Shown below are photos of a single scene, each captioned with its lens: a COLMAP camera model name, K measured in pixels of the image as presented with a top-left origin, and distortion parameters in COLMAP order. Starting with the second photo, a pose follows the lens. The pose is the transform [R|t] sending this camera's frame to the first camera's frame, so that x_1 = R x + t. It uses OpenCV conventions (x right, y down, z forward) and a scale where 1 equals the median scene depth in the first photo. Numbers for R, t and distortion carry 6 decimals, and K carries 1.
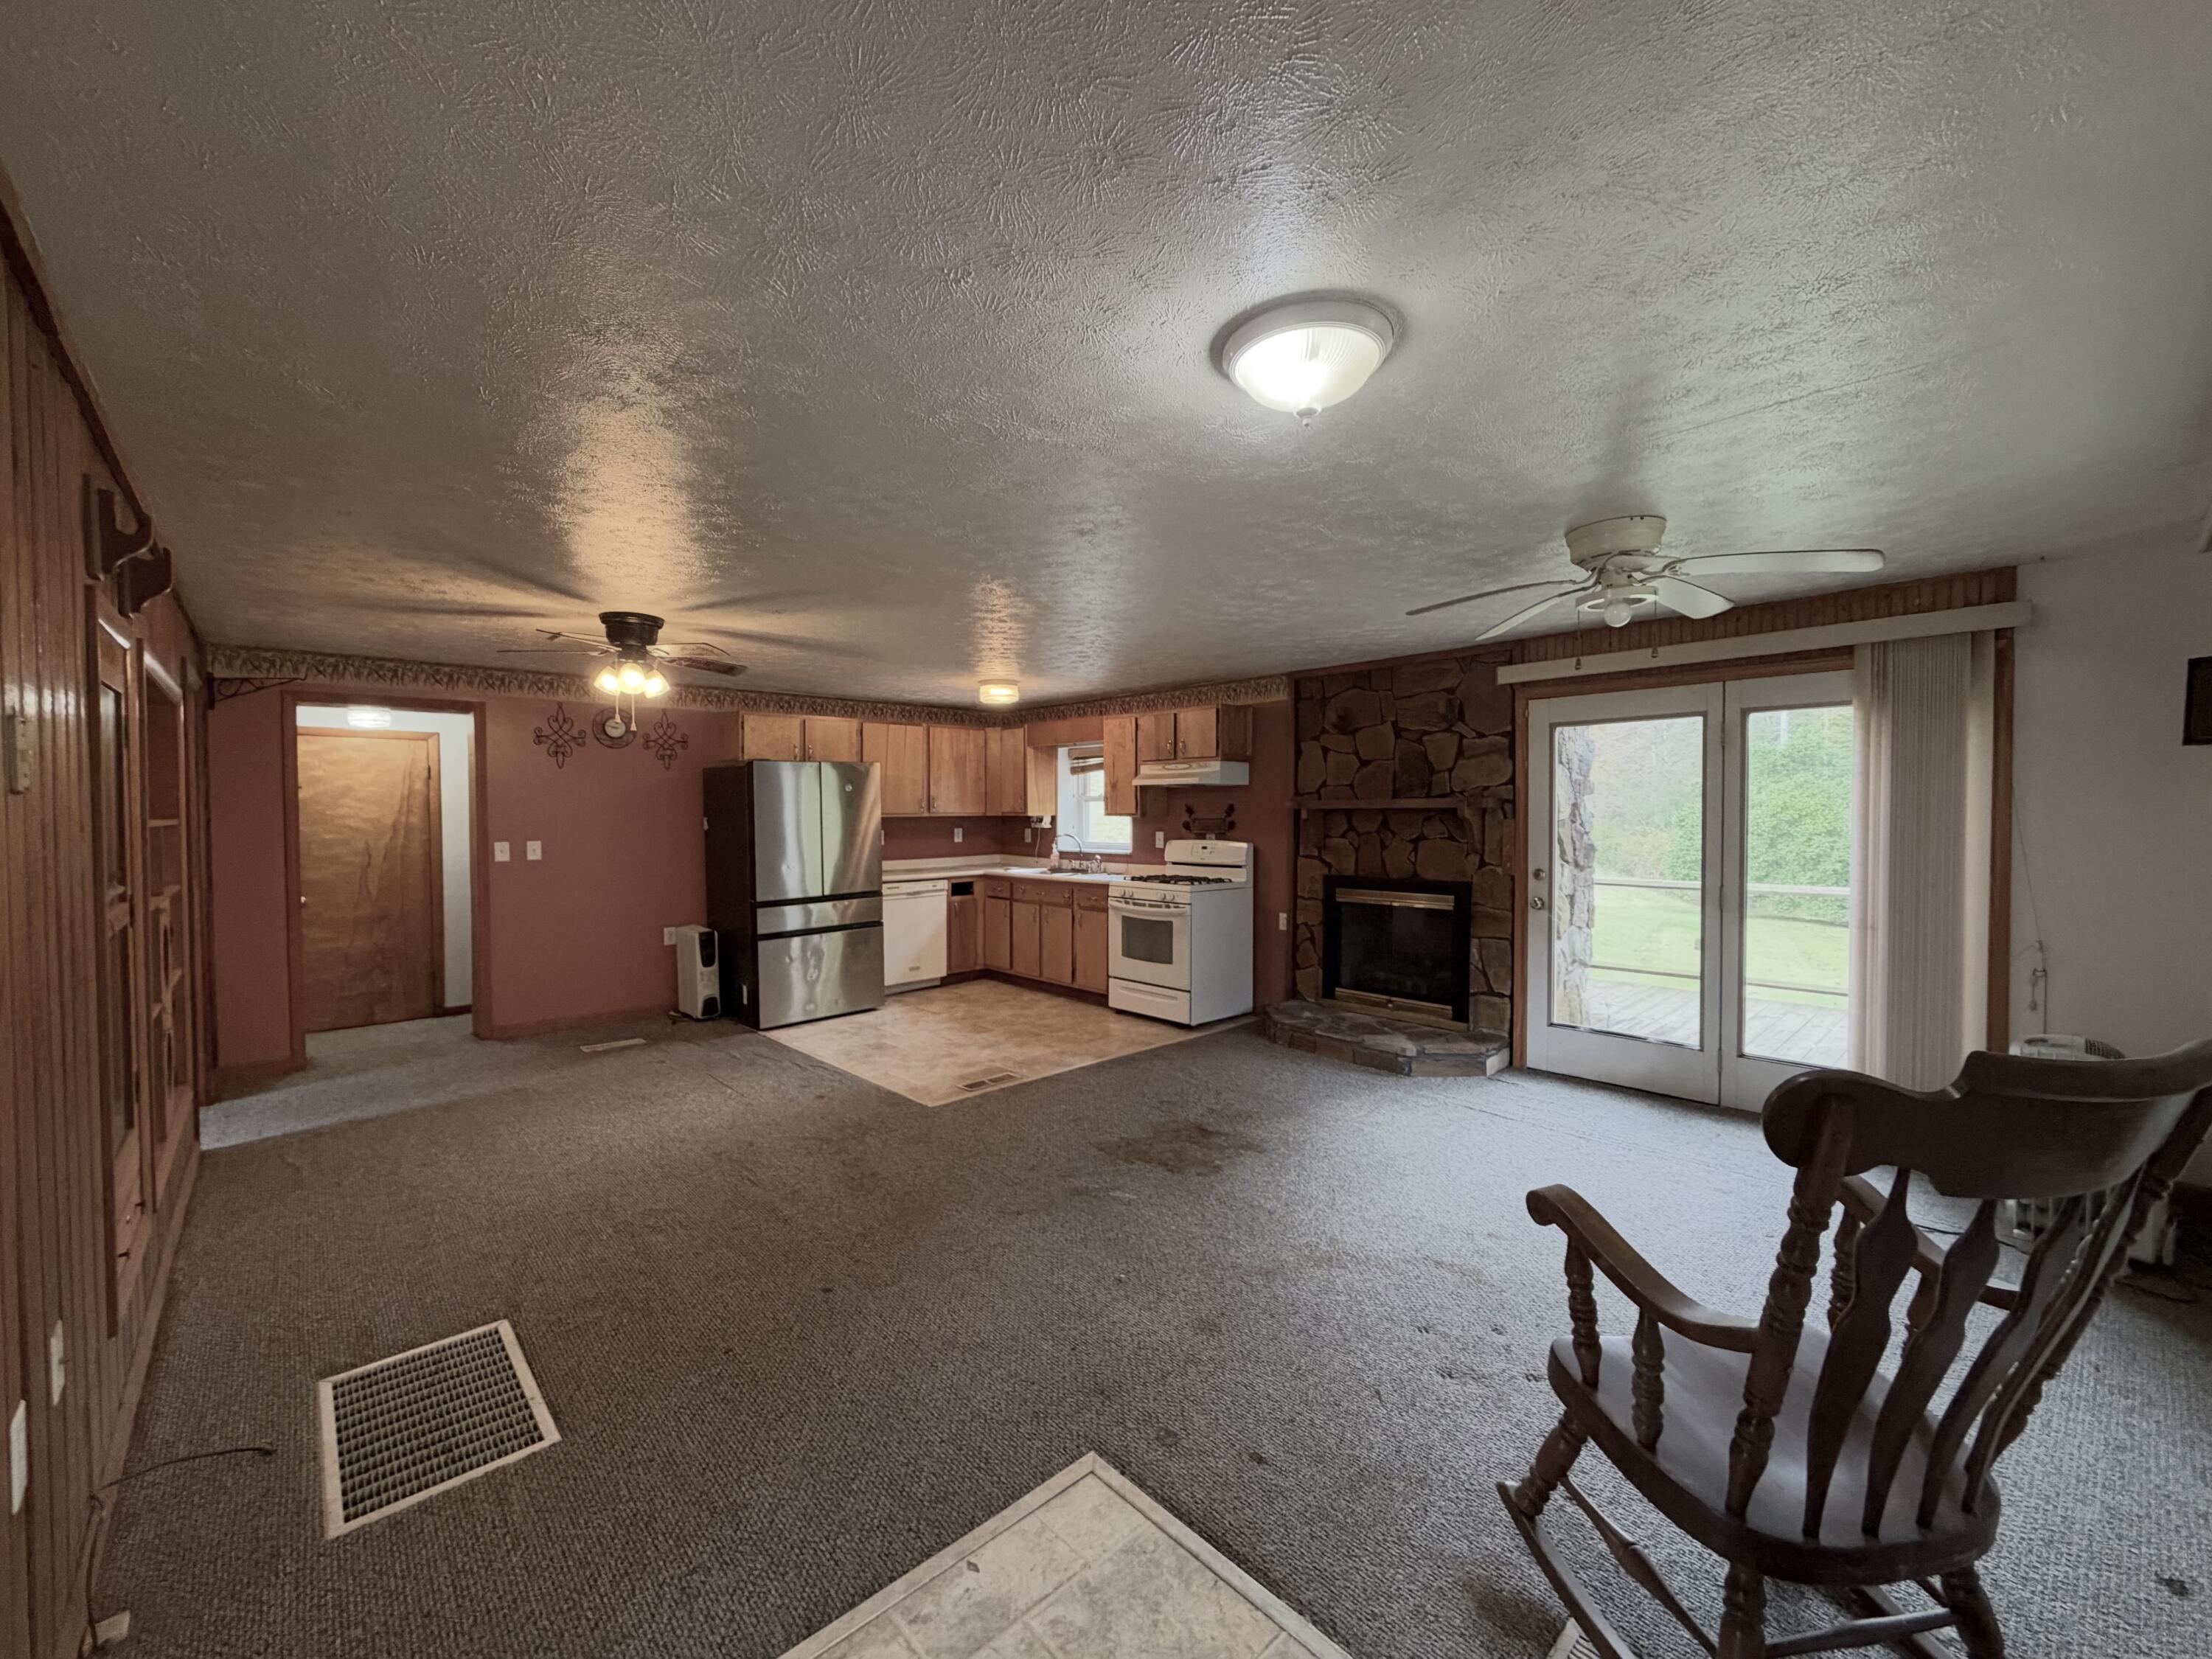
lens RADIAL K [[900.8, 0, 1106.0], [0, 900.8, 829.5], [0, 0, 1]] dist [0.000610, 0.000206]
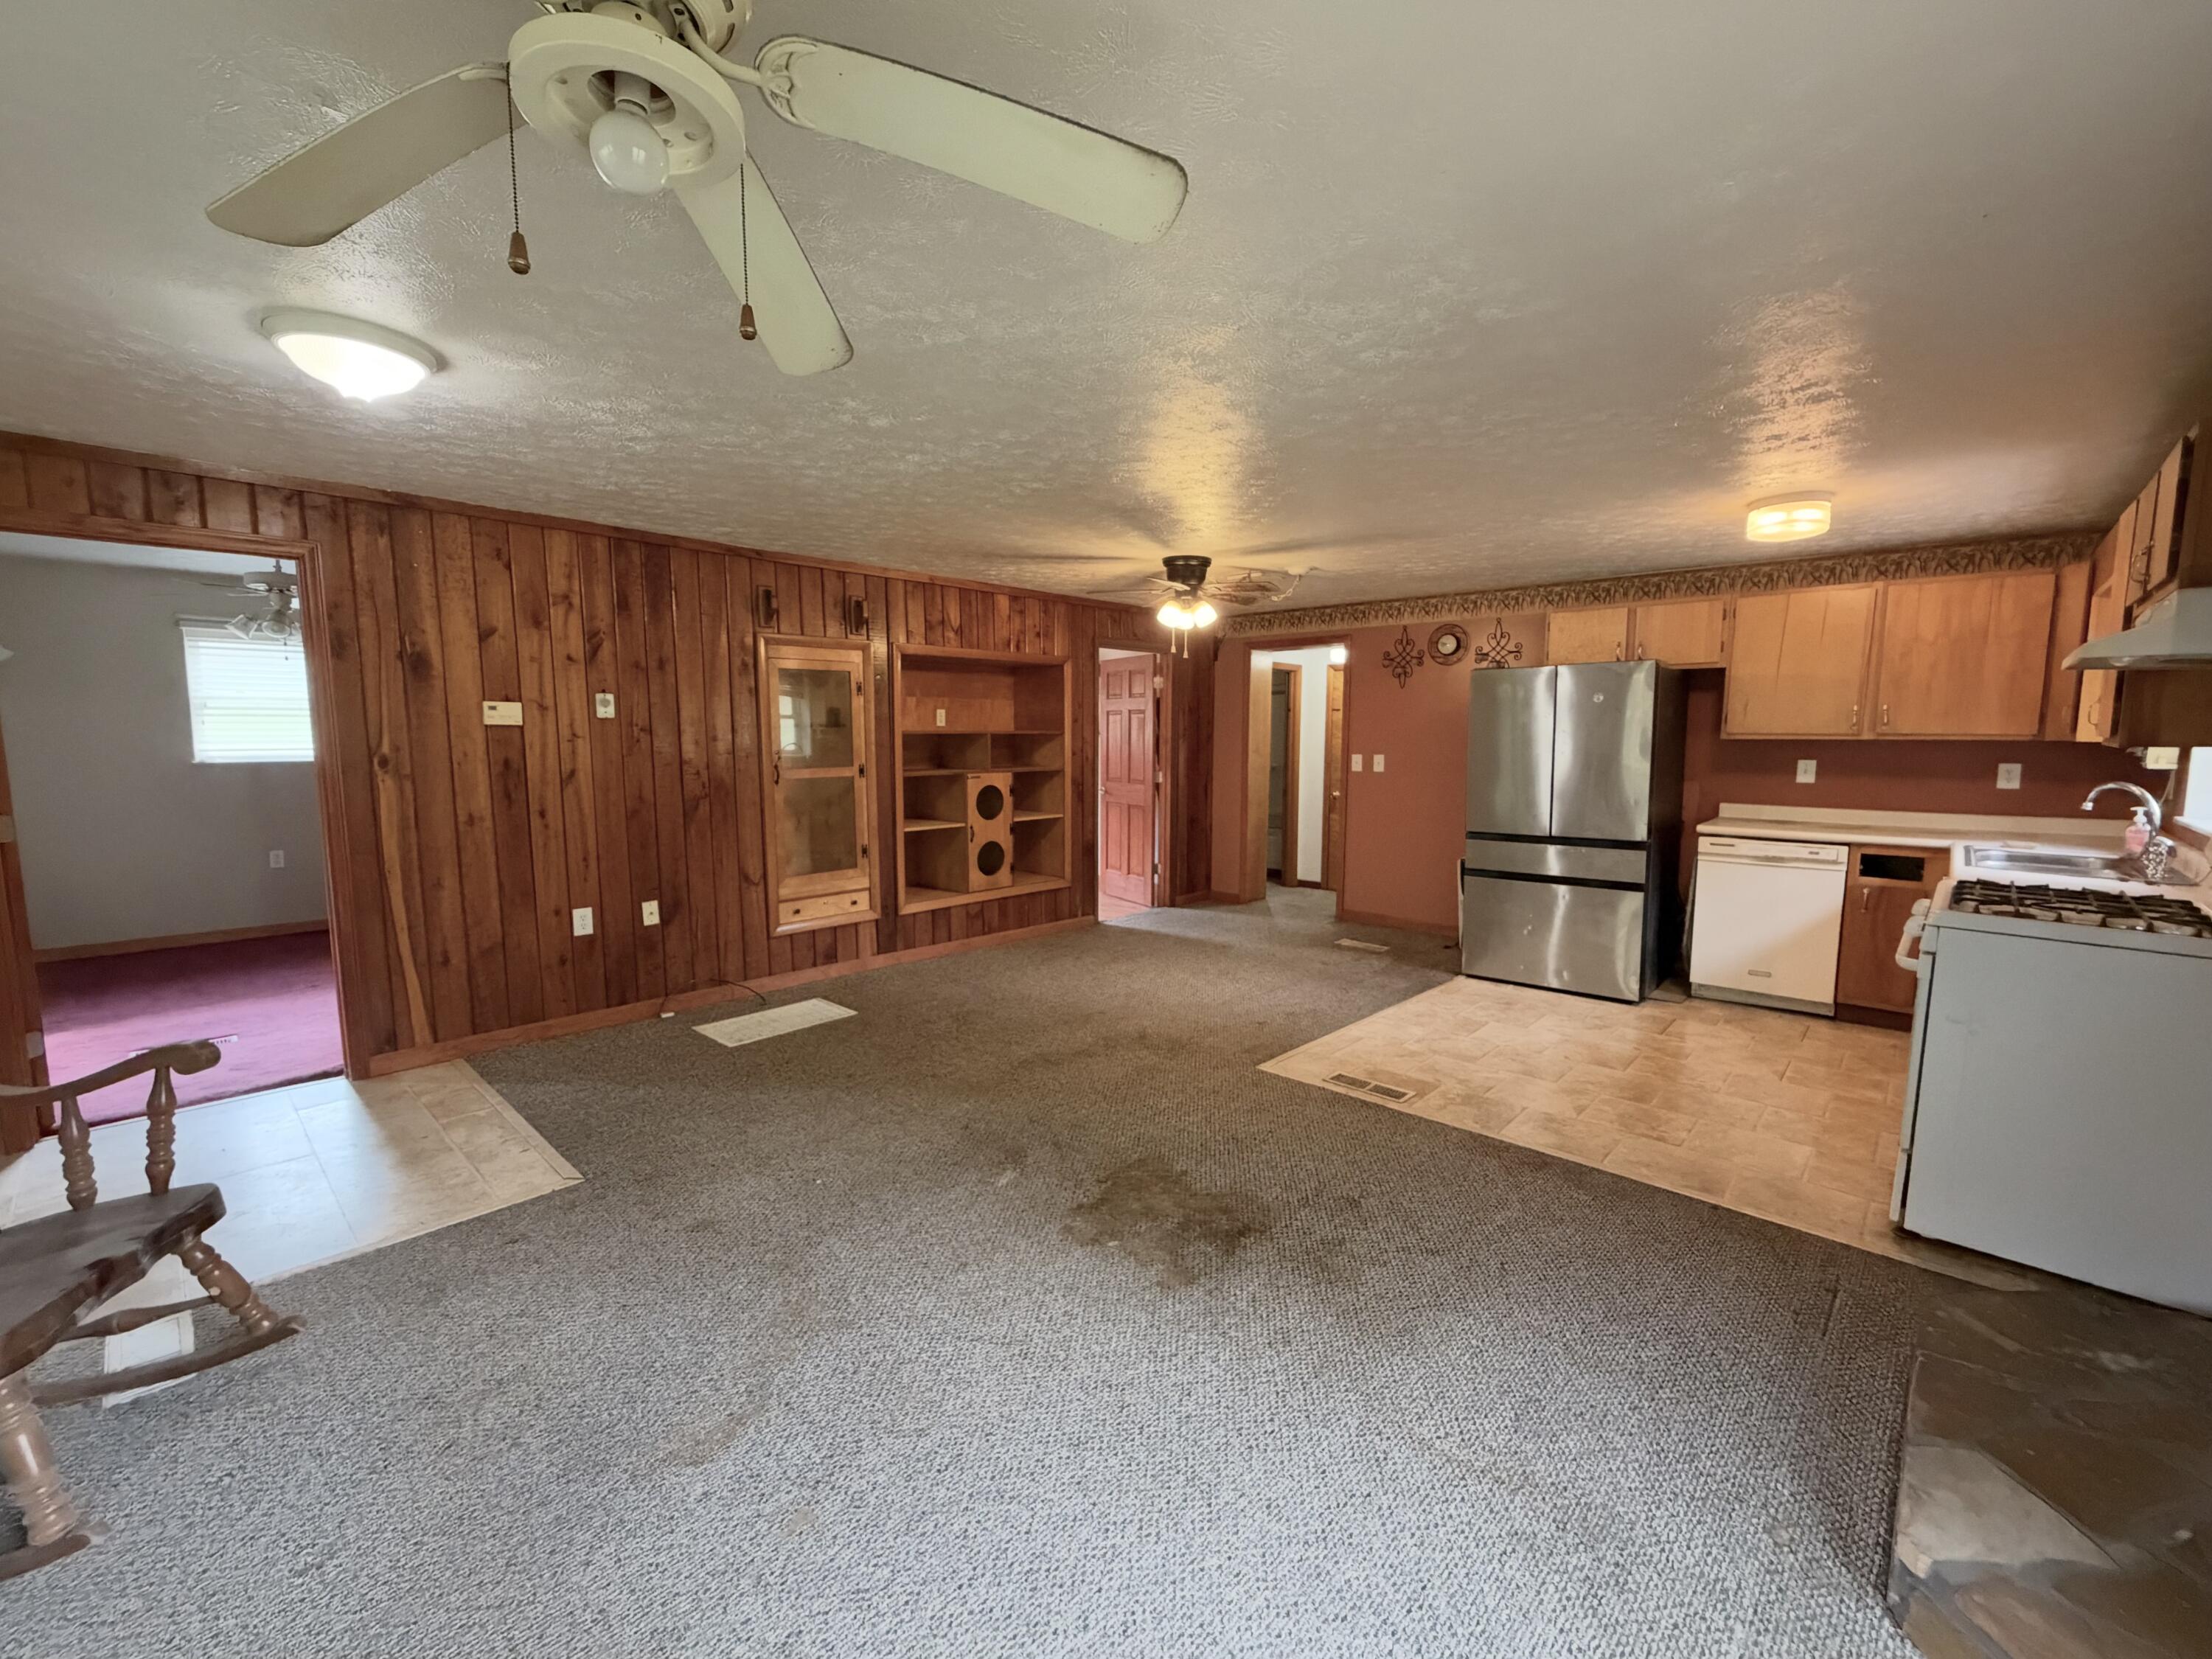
lens RADIAL K [[915.8, 0, 1107.9], [0, 915.8, 833.3], [0, 0, 1]] dist [0.000835, 0.000136]
pose [[0.073840, 0.116161, -0.990482, 0.463599], [-0.025286, 0.993092, 0.114582, -0.011728], [0.996949, 0.016584, 0.076267, 0.559674]]
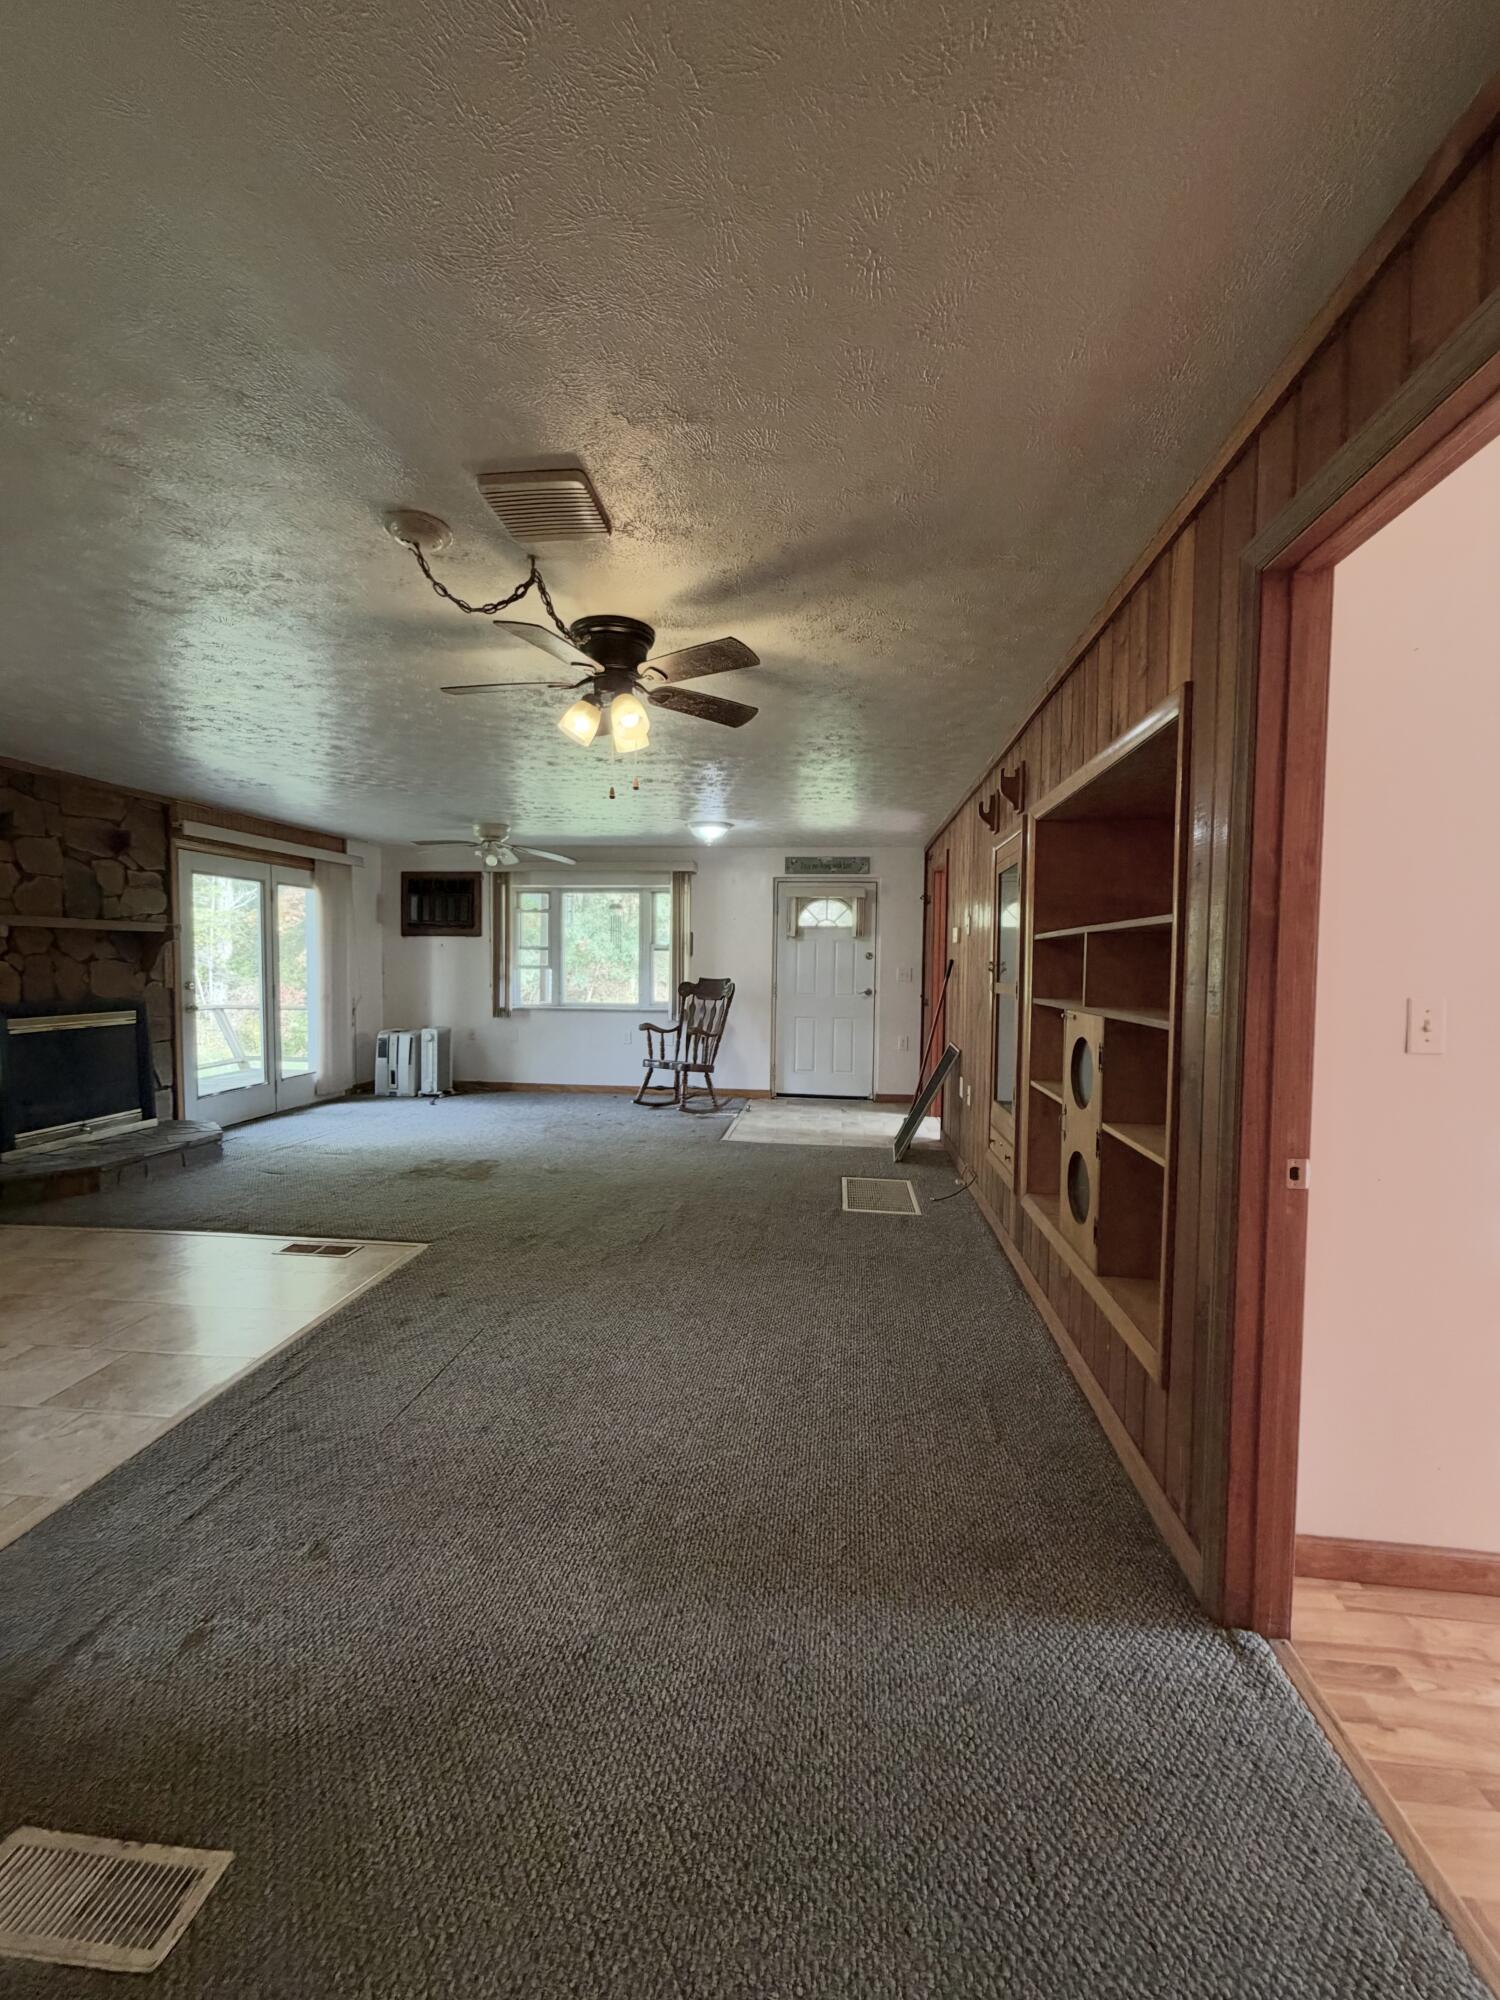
lens RADIAL K [[797.6, 0, 747.5], [0, 797.6, 994.9], [0, 0, 1]] dist [-0.000379, 0.000699]
pose [[-0.655856, -0.033768, 0.754131, -0.729341], [0.007199, 0.998674, 0.050979, 0.008040], [-0.754852, 0.038864, -0.654743, 0.914505]]
